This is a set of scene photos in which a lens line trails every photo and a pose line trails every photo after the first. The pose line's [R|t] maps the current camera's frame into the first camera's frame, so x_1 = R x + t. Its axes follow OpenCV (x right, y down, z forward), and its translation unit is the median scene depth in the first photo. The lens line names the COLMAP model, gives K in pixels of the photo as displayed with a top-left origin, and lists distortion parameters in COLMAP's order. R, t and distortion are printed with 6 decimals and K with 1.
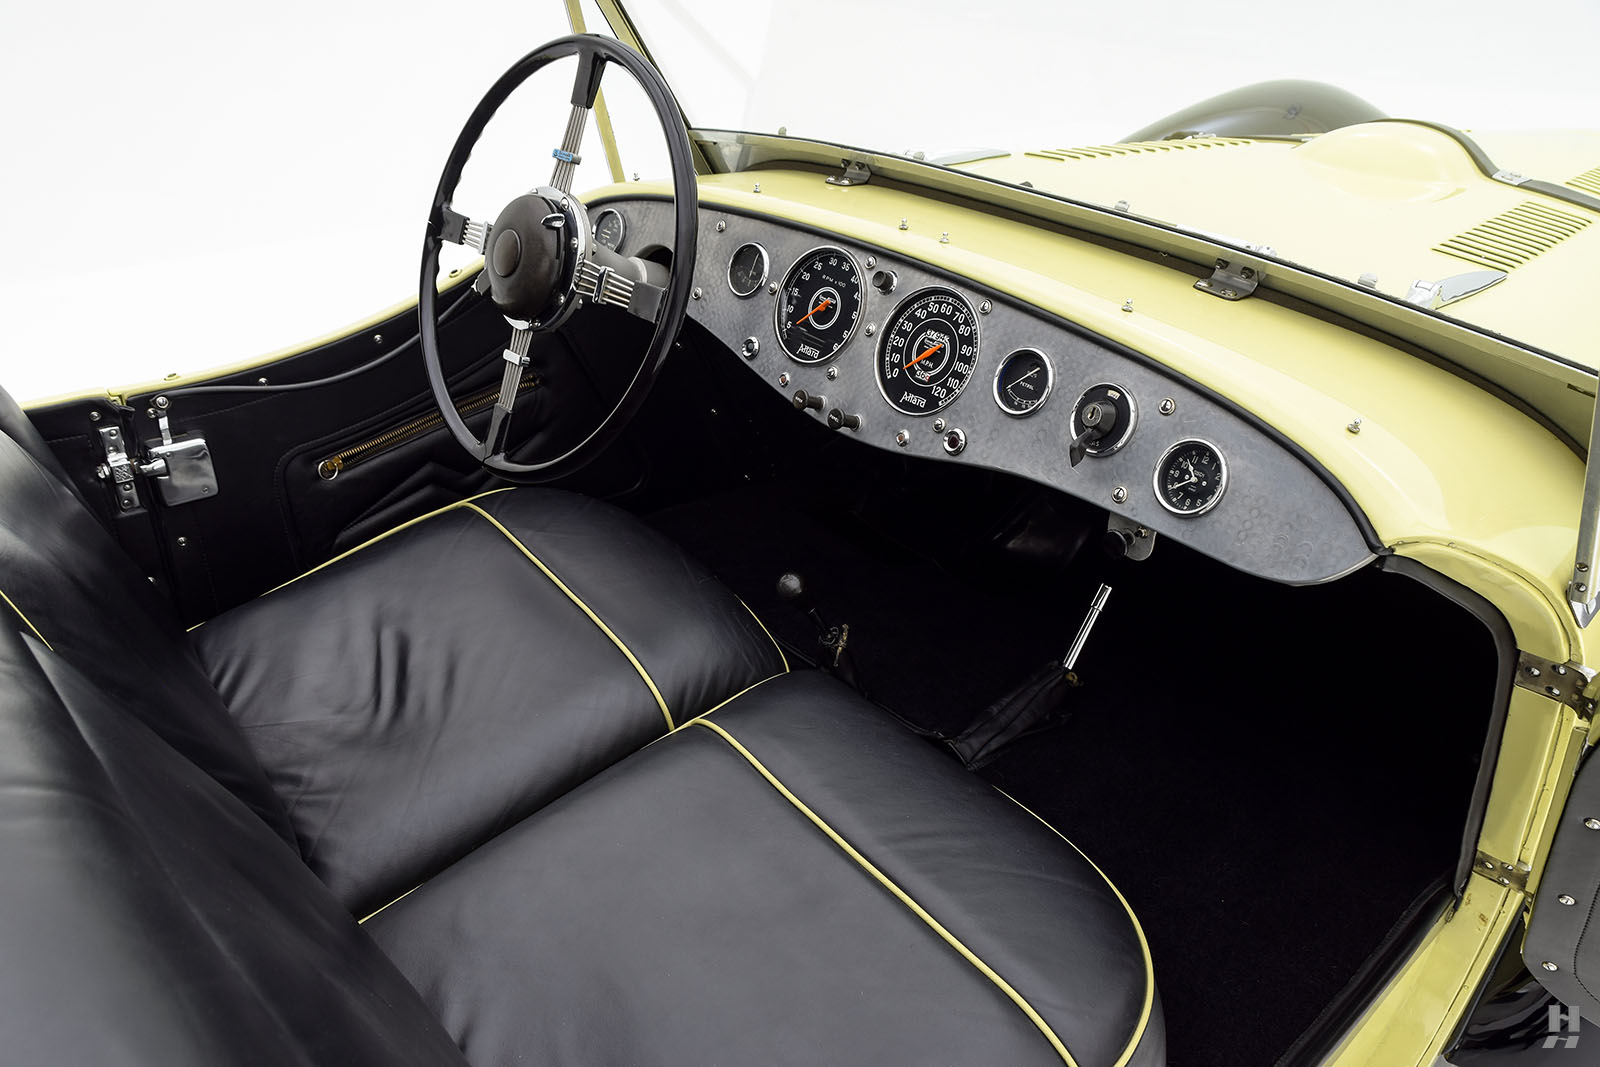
lens RADIAL K [[1200.6, 0, 800.0], [0, 1200.6, 533.5], [0, 0, 1]] dist [-0.046660, 0.003600]
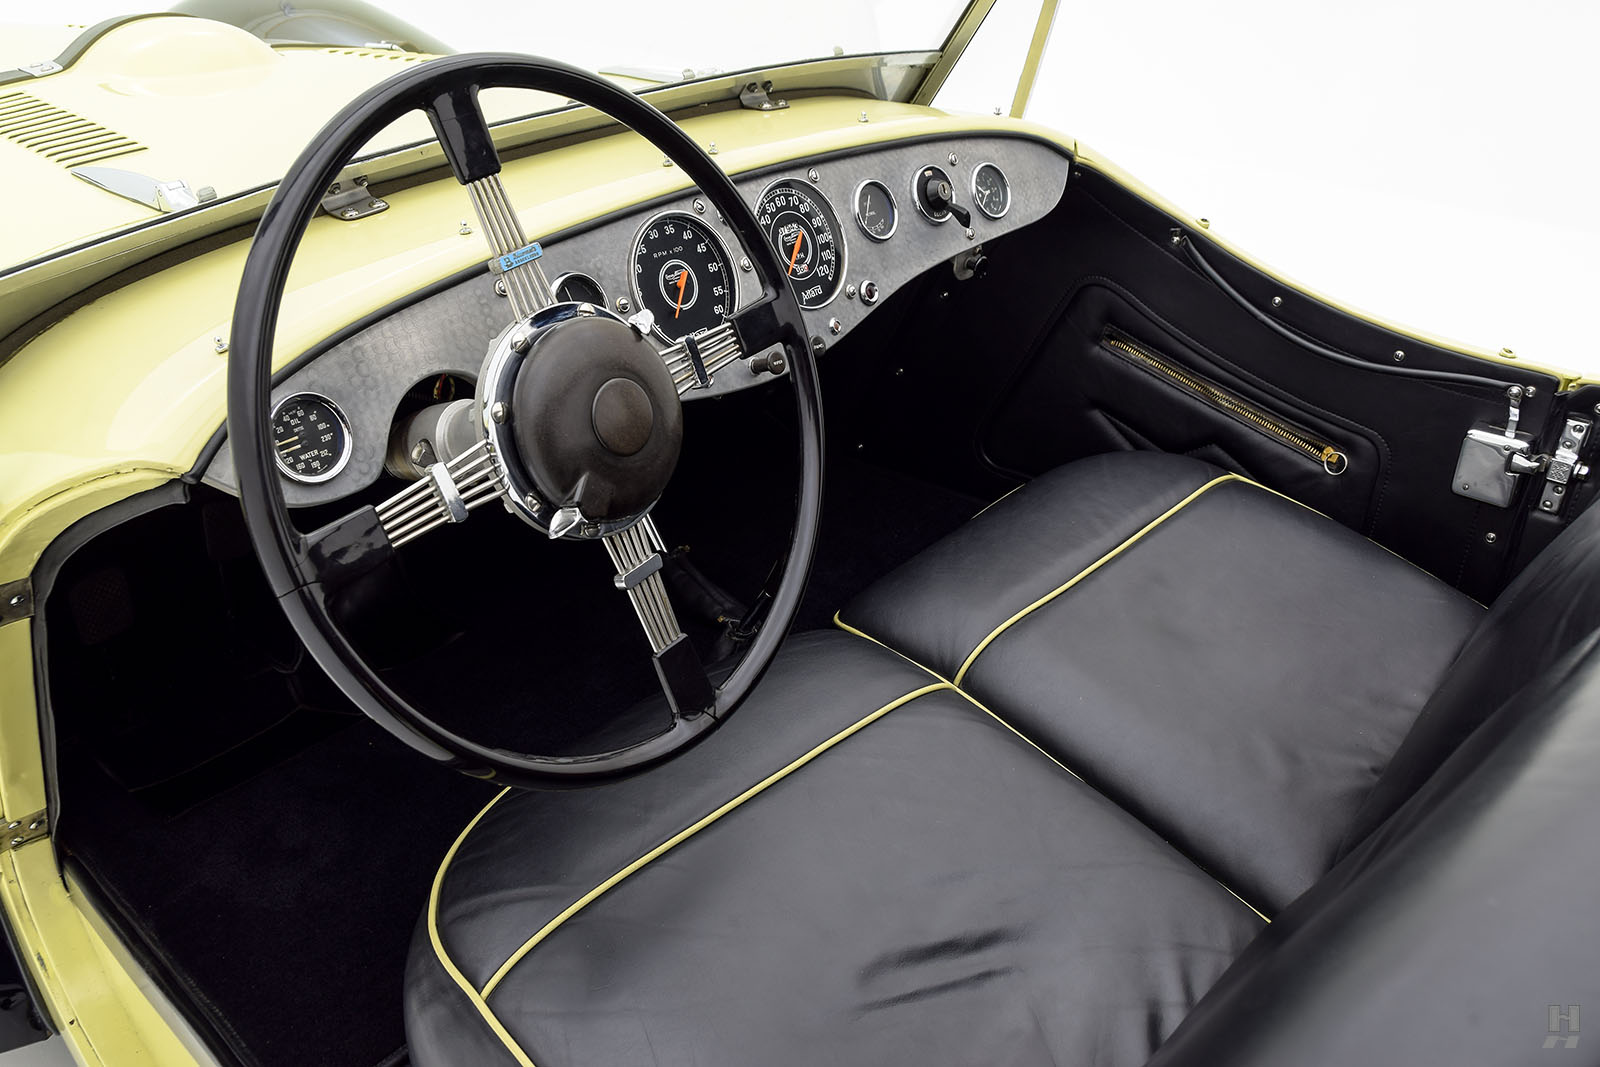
lens RADIAL K [[1410.8, 0, 805.3], [0, 1410.8, 571.2], [0, 0, 1]] dist [-0.067468, 0.131432]
pose [[-0.176815, -0.520868, 0.835124, -1.005523], [0.466874, 0.702575, 0.537045, -0.582717], [-0.866467, 0.484855, 0.118954, 0.983186]]
